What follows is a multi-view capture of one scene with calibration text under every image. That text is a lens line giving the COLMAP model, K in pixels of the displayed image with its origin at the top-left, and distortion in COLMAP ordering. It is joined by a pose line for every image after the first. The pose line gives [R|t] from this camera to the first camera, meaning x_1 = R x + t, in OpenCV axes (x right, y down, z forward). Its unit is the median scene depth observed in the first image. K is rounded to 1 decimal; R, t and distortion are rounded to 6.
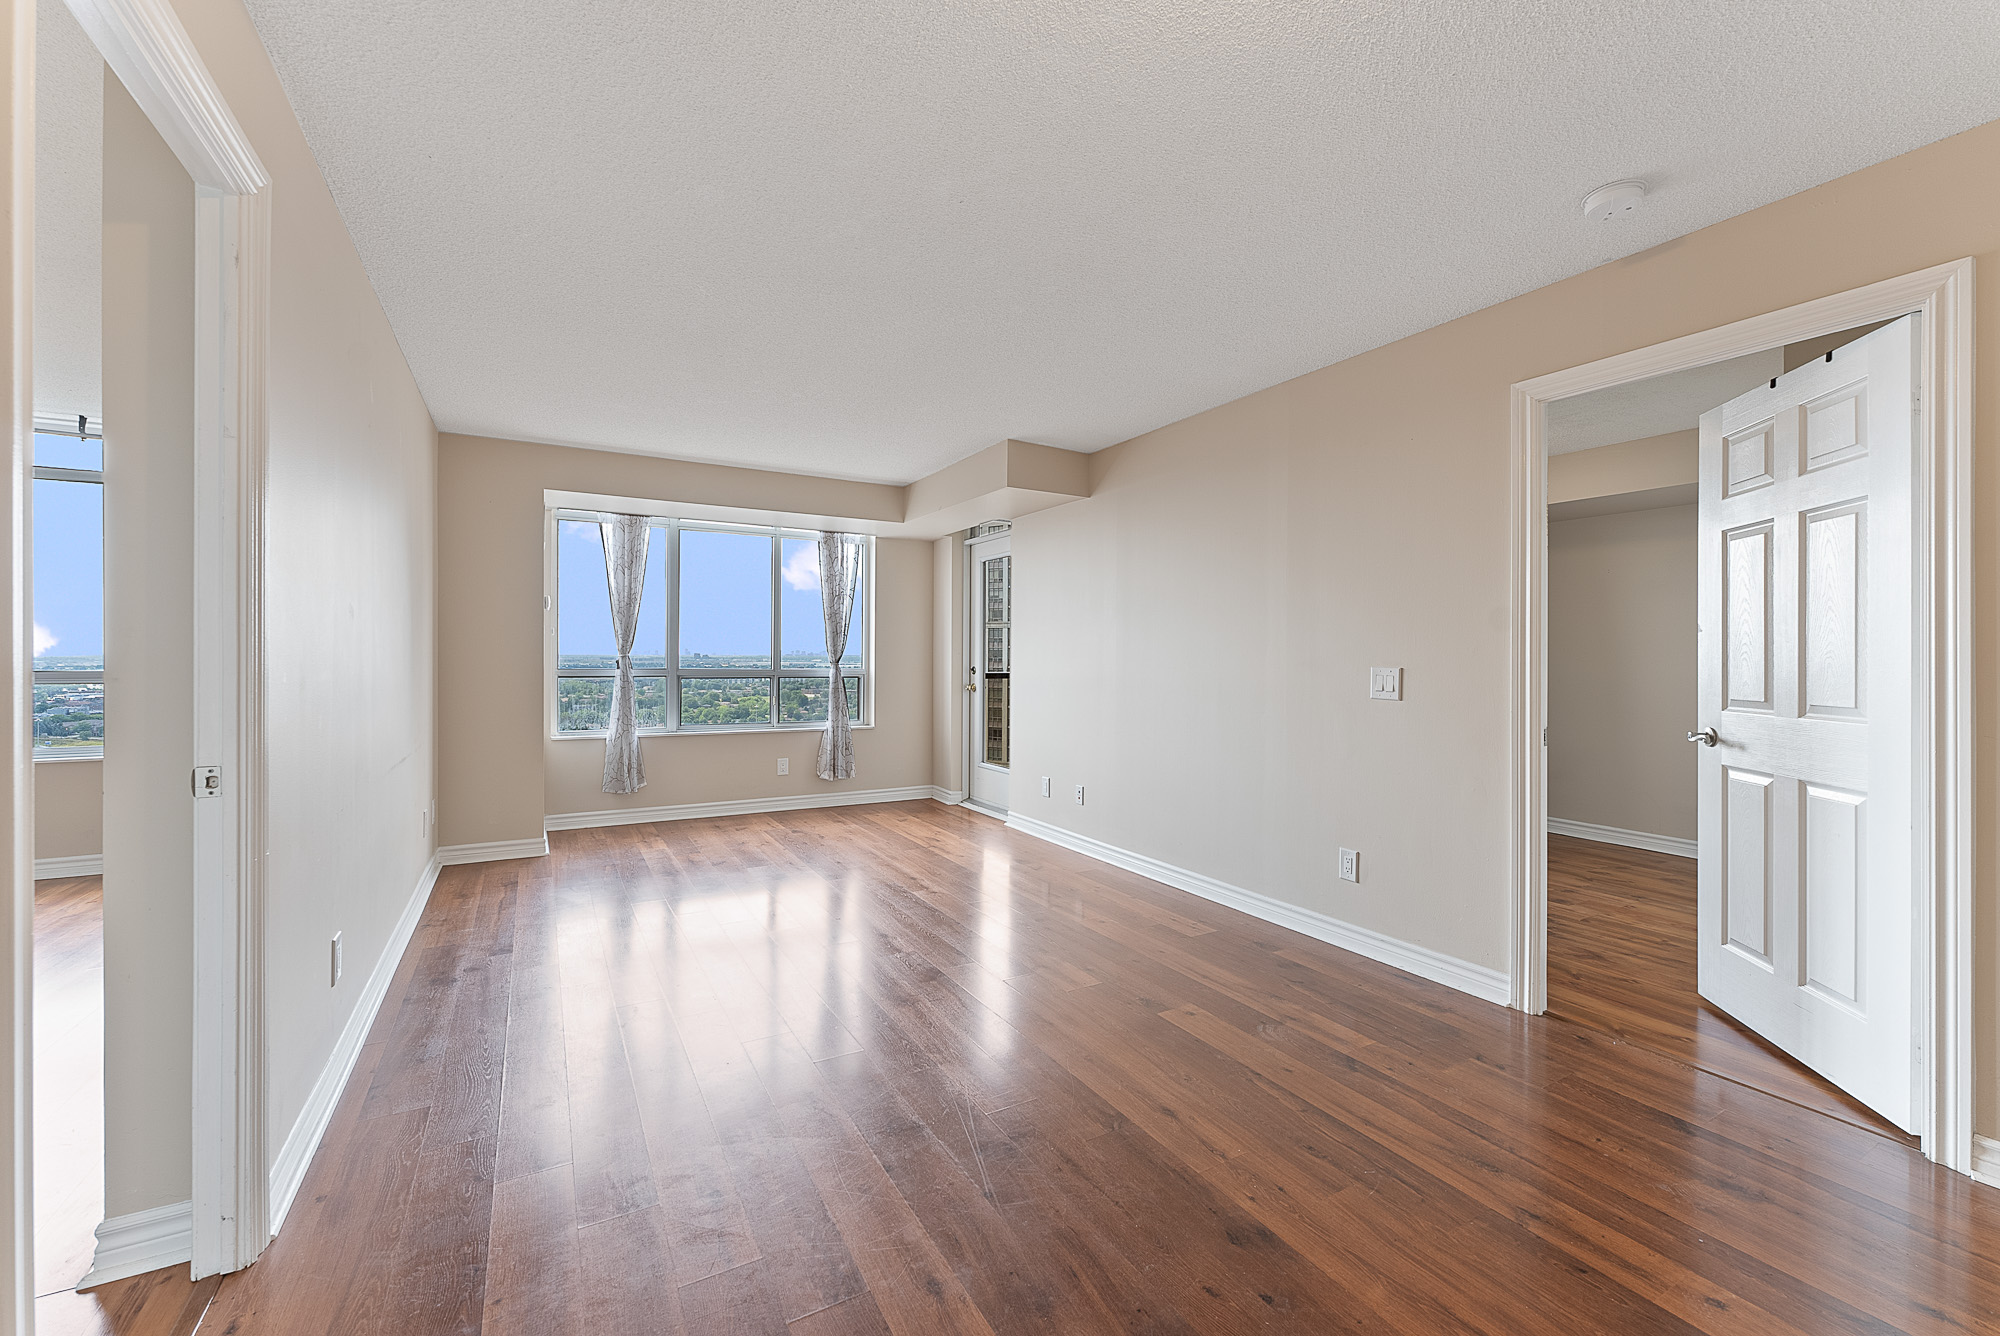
lens RADIAL K [[800.0, 0, 1001.1], [0, 800.0, 663.0], [0, 0, 1]] dist [0.001951, 0.000206]
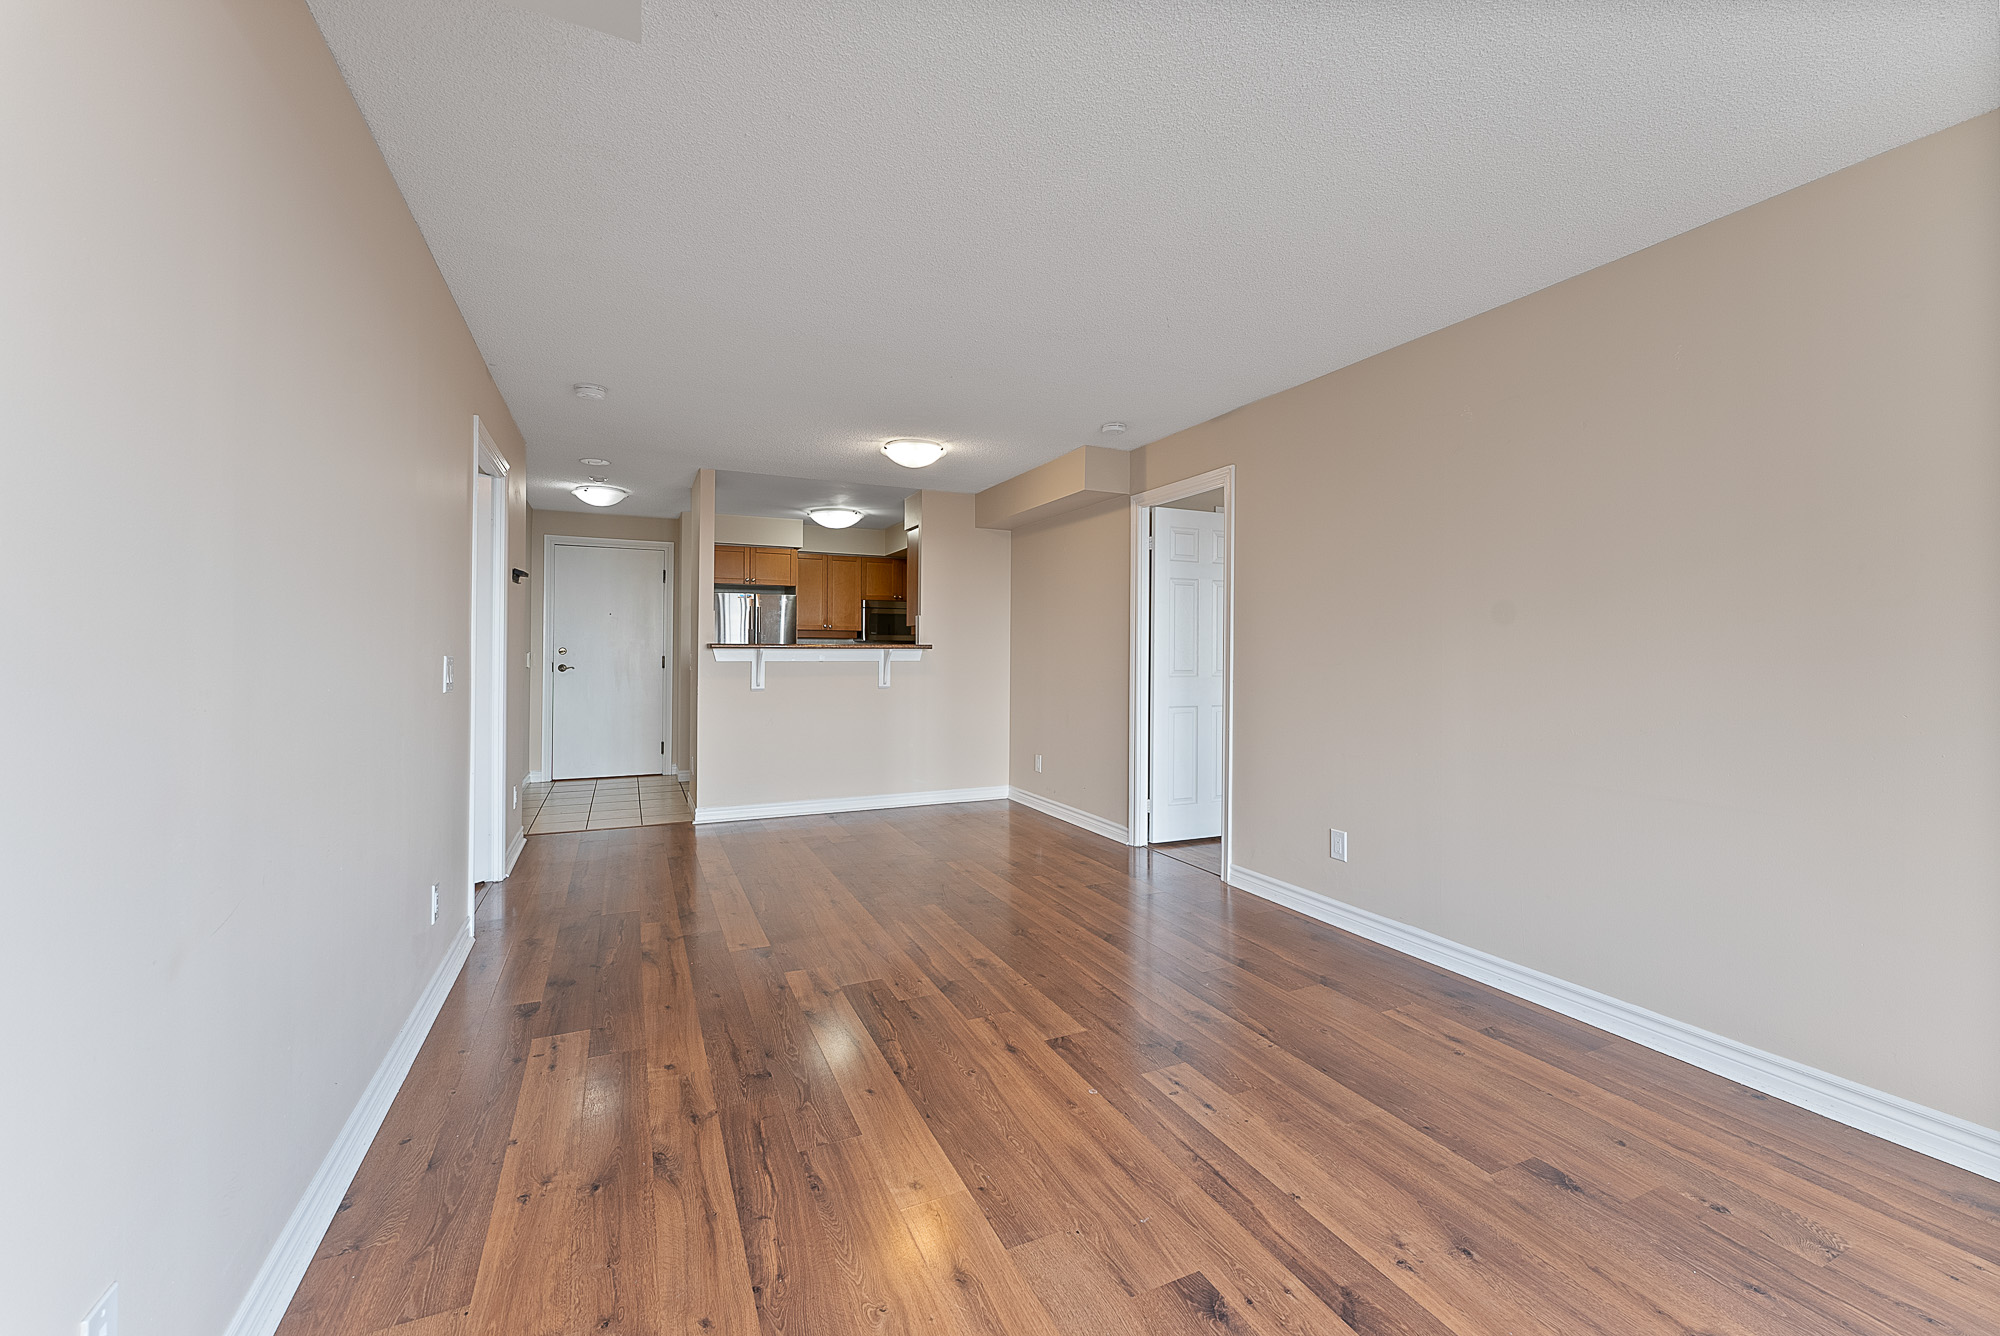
lens RADIAL K [[806.5, 0, 1001.1], [0, 806.5, 648.3], [0, 0, 1]] dist [0.001857, -0.000226]
pose [[-0.996052, -0.009826, 0.088230, -0.120001], [-0.009448, 0.999944, 0.004698, -0.007489], [-0.088271, 0.003846, -0.996089, 1.035008]]
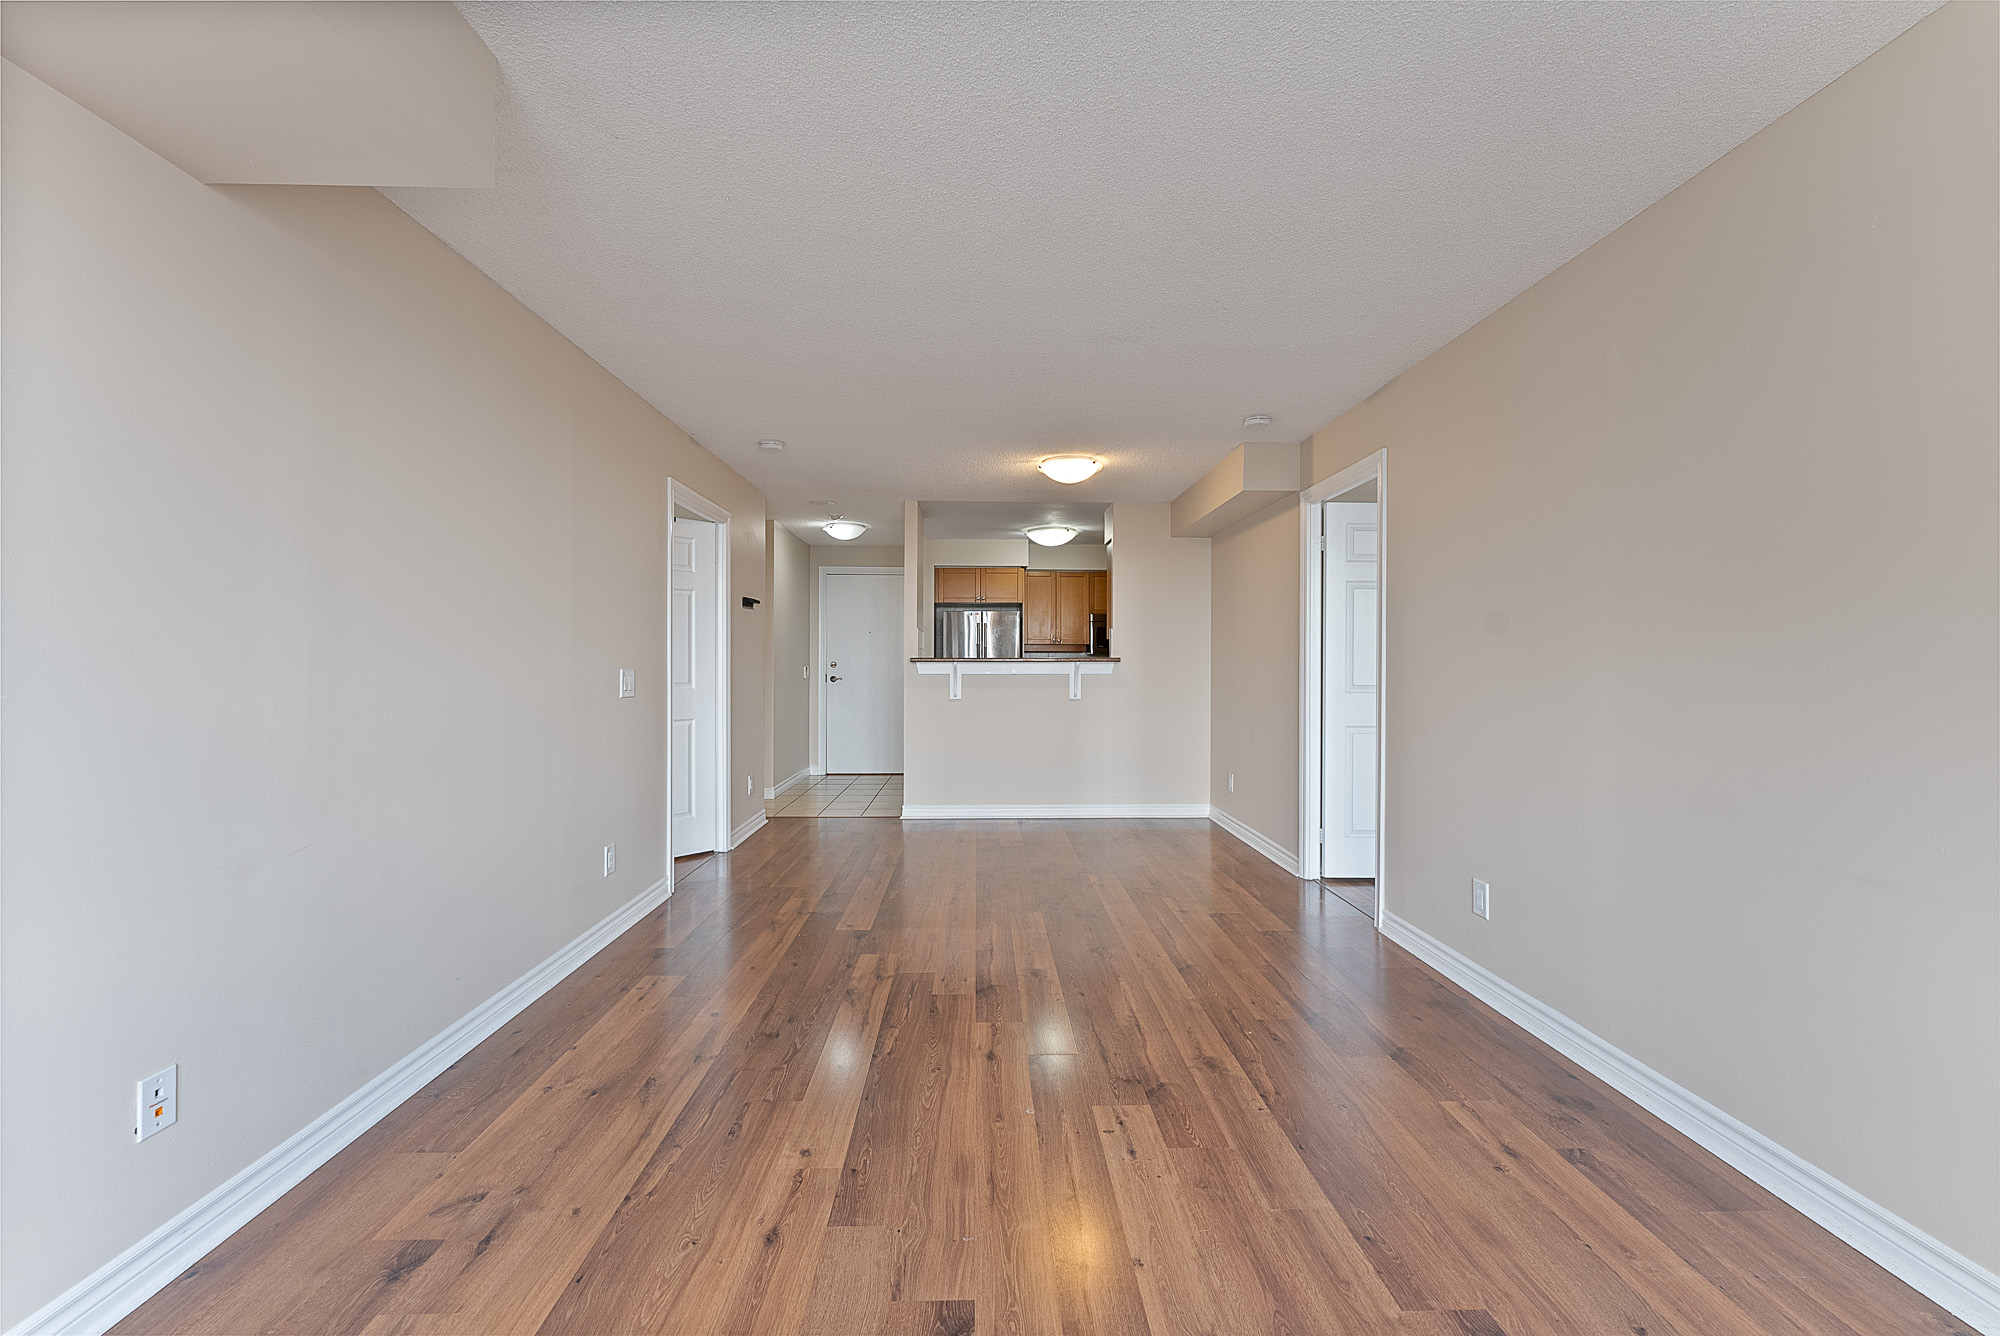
lens RADIAL K [[800.0, 0, 1001.1], [0, 800.0, 663.0], [0, 0, 1]] dist [0.001951, 0.000206]
pose [[-0.880172, -0.007021, 0.474604, -0.297987], [-0.002846, 0.999951, 0.009514, -0.008827], [-0.474647, 0.007024, -0.880148, 0.984194]]
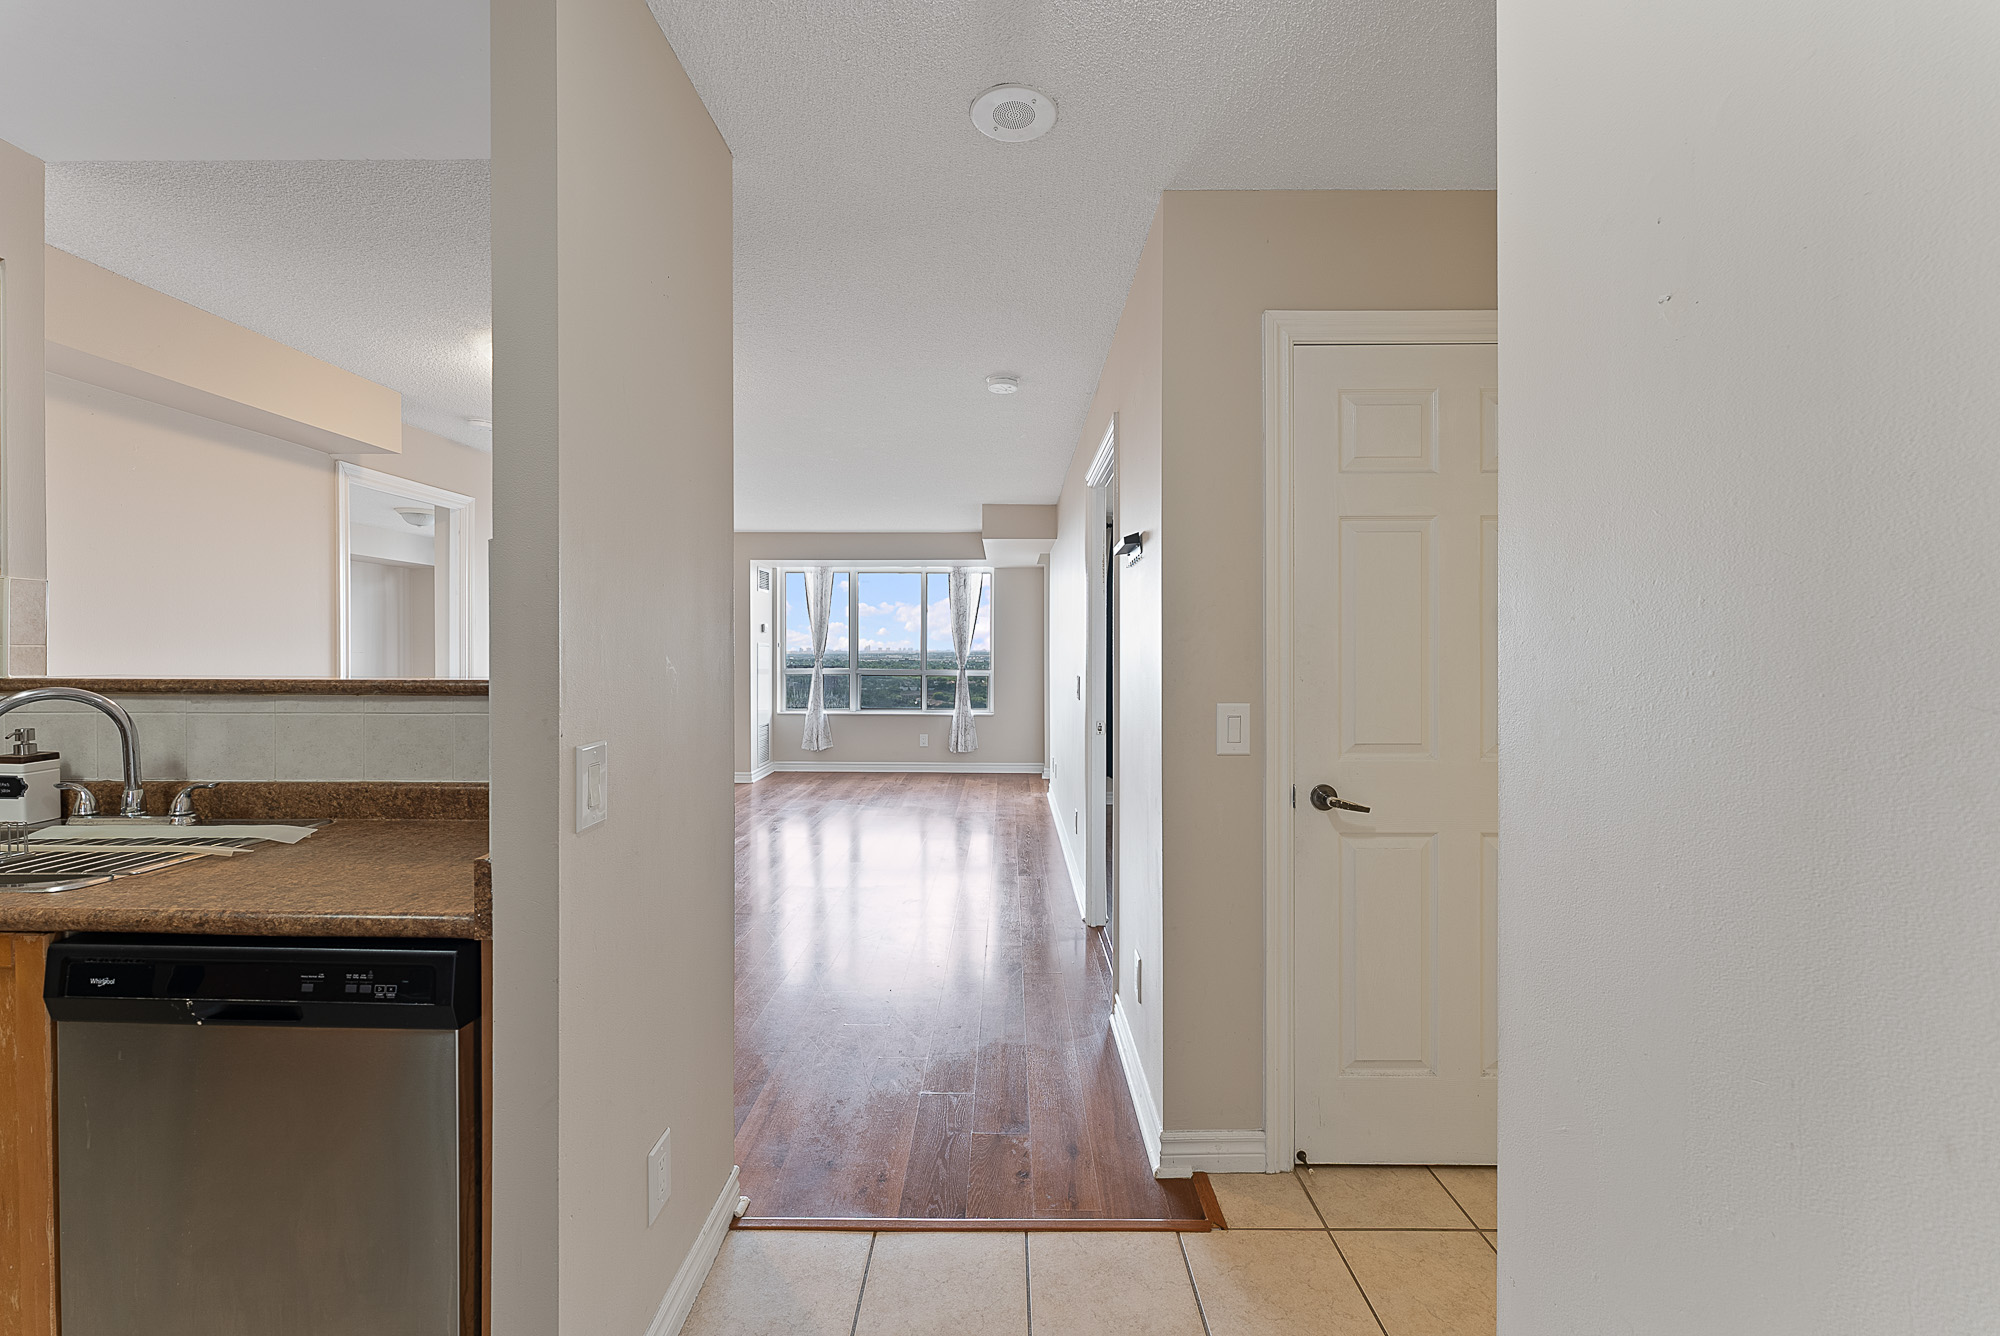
lens RADIAL K [[806.5, 0, 1001.1], [0, 806.5, 648.3], [0, 0, 1]] dist [0.001857, -0.000226]
pose [[0.864533, -0.004899, -0.502553, 0.592260], [-0.001012, 0.999934, -0.011488, -0.014396], [0.502576, 0.010440, 0.864470, -0.143039]]
